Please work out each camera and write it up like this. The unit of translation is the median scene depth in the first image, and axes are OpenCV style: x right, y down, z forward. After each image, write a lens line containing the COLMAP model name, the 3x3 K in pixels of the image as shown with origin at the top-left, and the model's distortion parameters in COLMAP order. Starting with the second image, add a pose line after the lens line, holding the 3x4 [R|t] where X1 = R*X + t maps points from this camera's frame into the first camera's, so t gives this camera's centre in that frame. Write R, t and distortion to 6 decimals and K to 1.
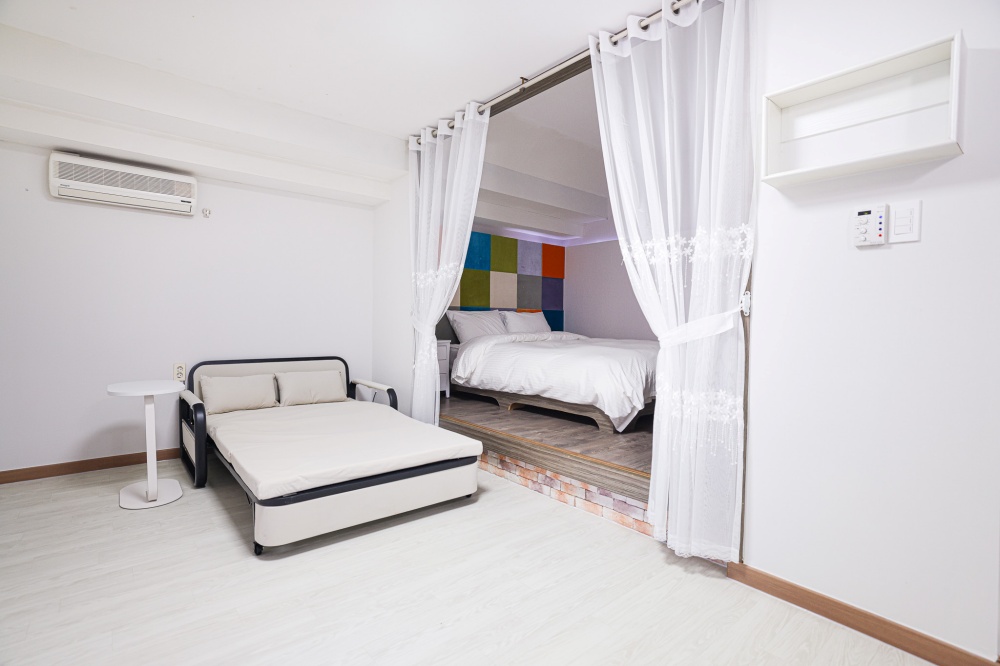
lens RADIAL K [[482.0, 0, 500.0], [0, 482.0, 333.0], [0, 0, 1]] dist [-0.000541, 0.000193]
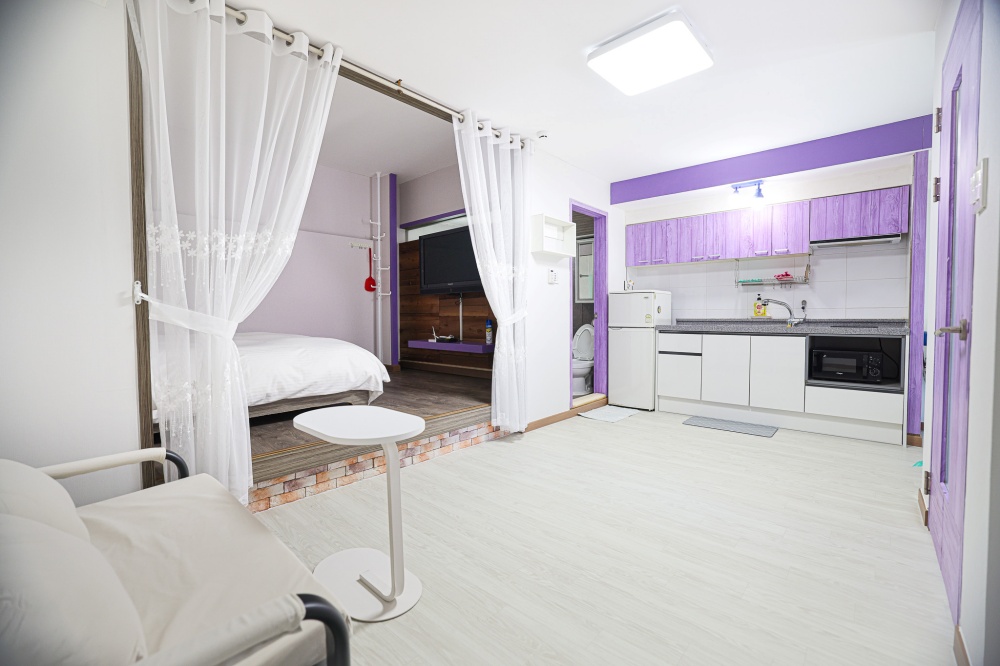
lens RADIAL K [[431.1, 0, 501.7], [0, 431.1, 329.6], [0, 0, 1]] dist [-0.000423, -0.000166]
pose [[-0.127901, -0.043464, 0.990834, -0.840005], [0.031926, 0.998341, 0.047915, -0.020899], [-0.991273, 0.037761, -0.126301, 0.822363]]
